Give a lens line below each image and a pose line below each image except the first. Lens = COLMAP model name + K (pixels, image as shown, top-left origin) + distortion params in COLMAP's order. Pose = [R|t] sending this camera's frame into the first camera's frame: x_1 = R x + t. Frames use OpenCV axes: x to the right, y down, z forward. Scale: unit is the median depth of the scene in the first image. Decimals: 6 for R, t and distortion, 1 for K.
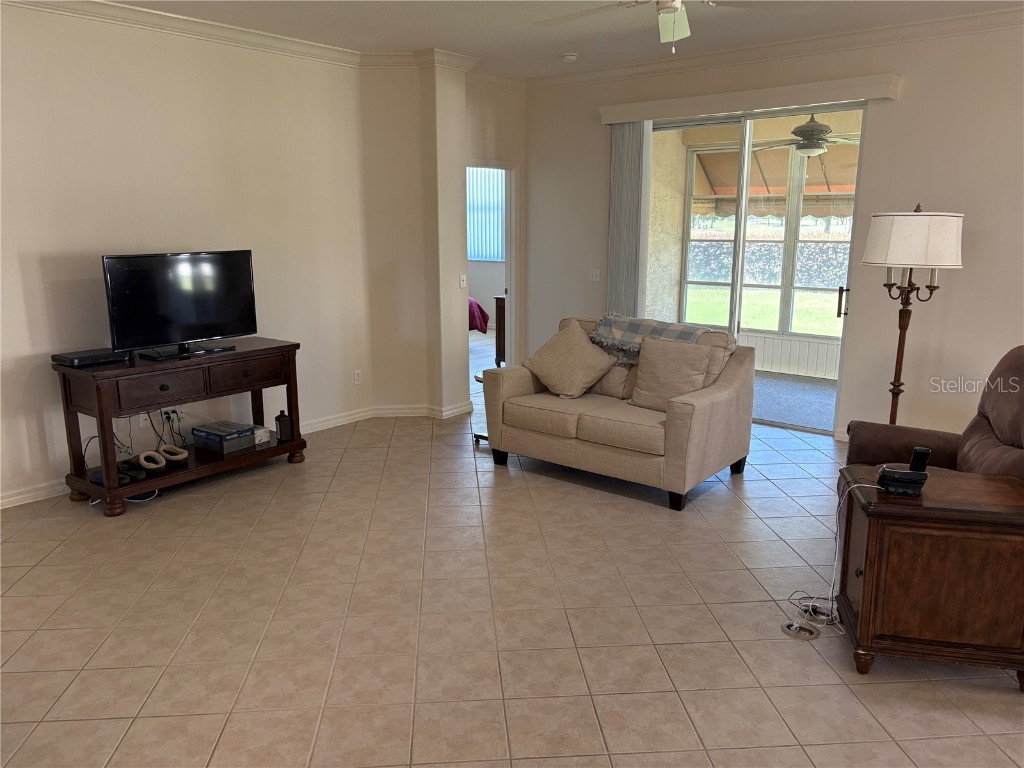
lens RADIAL K [[771.6, 0, 512.0], [0, 771.6, 384.0], [0, 0, 1]] dist [0.048406, -0.054570]
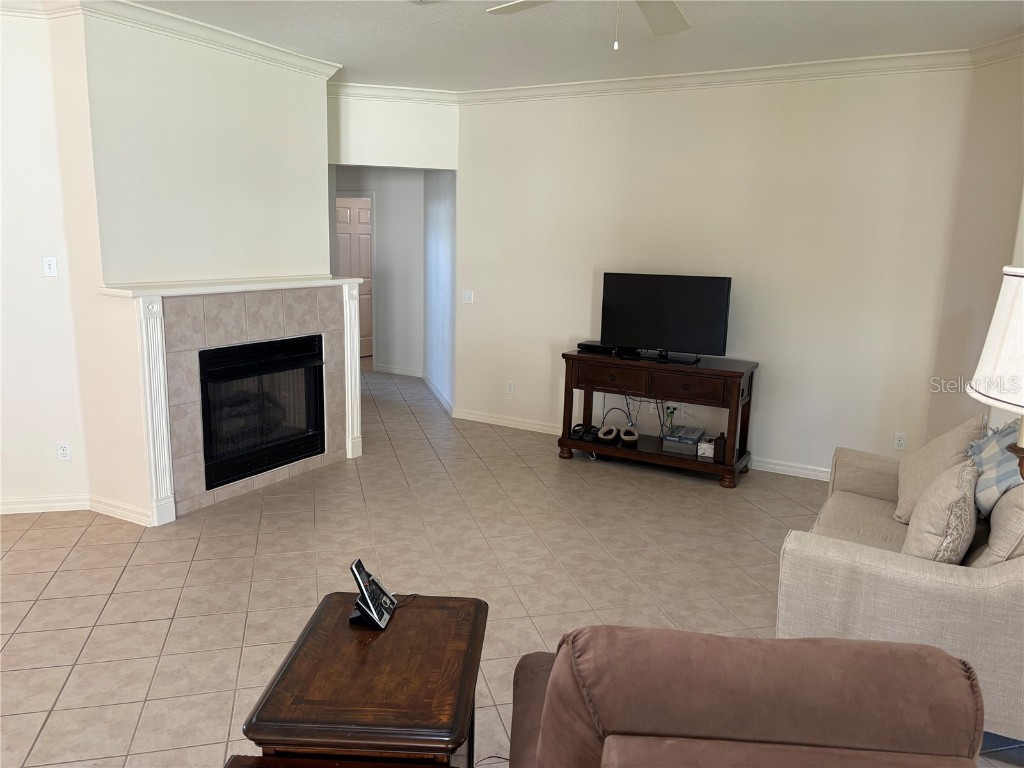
lens RADIAL K [[779.8, 0, 512.0], [0, 779.8, 384.0], [0, 0, 1]] dist [0.070188, 0.001401]
pose [[0.179021, 0.188321, -0.965653, 0.718029], [-0.230886, 0.962141, 0.144832, -0.126335], [0.956370, 0.197028, 0.215724, 0.536739]]
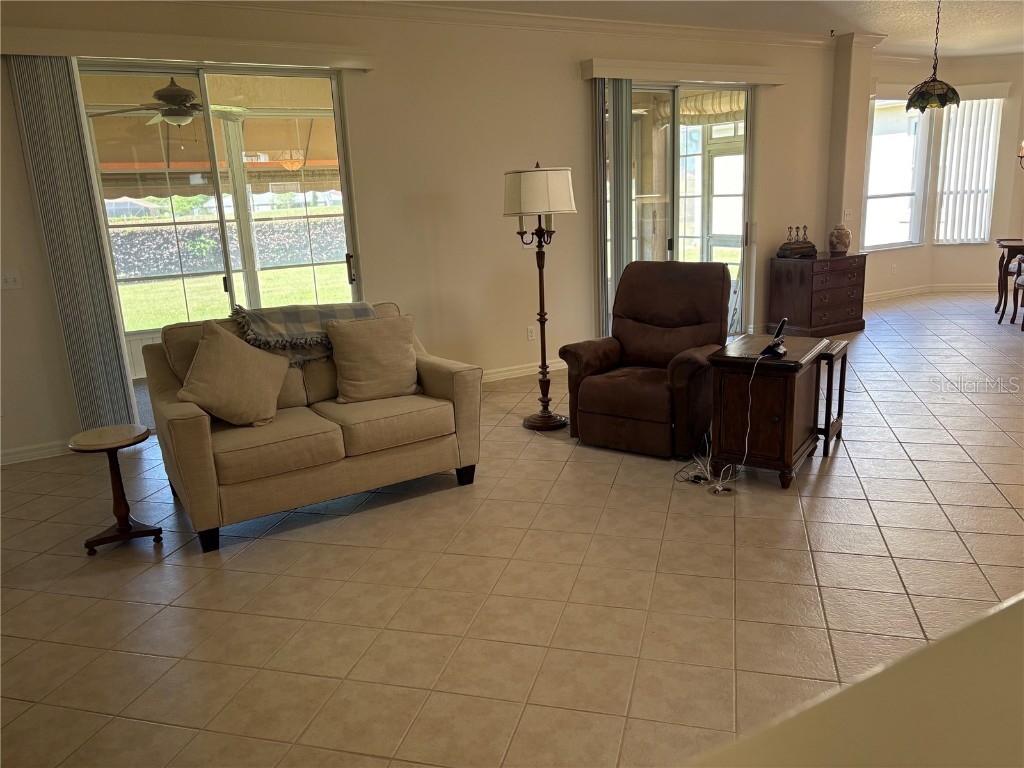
lens RADIAL K [[771.6, 0, 512.0], [0, 771.6, 384.0], [0, 0, 1]] dist [0.048406, -0.054570]
pose [[0.340017, -0.235095, 0.910560, -0.553188], [0.240934, 0.957710, 0.157300, -0.083377], [-0.909032, 0.165900, 0.382280, 0.526937]]
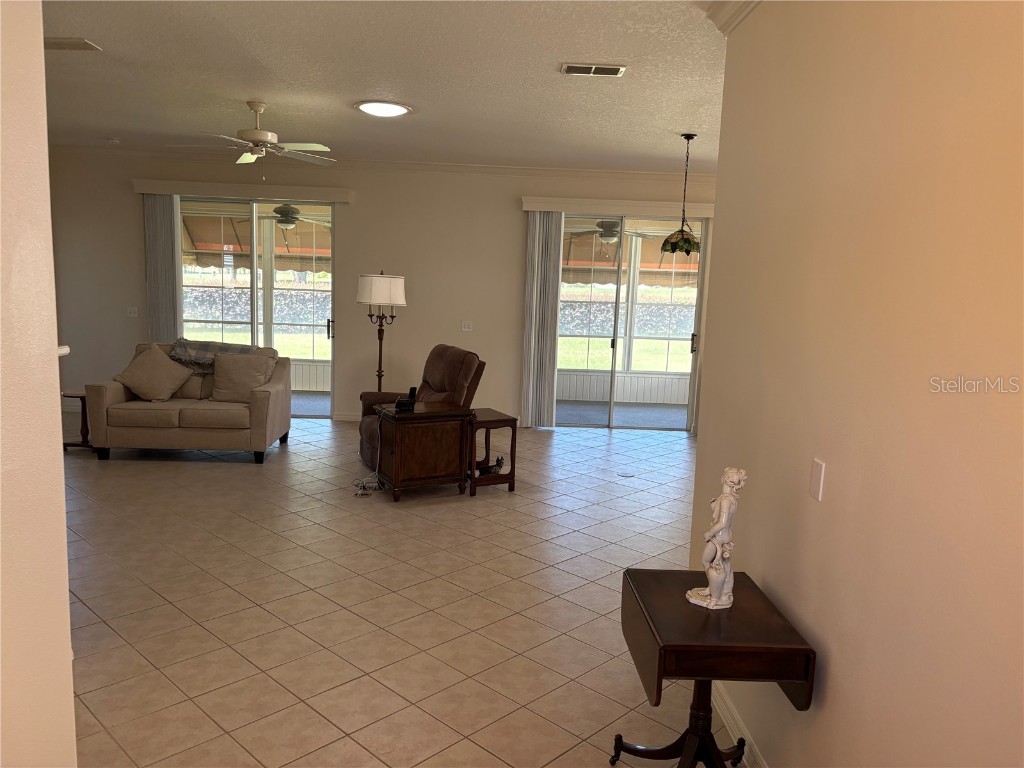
lens RADIAL K [[766.1, 0, 512.0], [0, 766.1, 384.0], [0, 0, 1]] dist [0.014629, 0.012885]
pose [[0.748522, -0.061746, 0.660229, -0.369794], [0.100159, 0.994760, -0.020521, 0.081507], [-0.655502, 0.081488, 0.750784, -0.425787]]
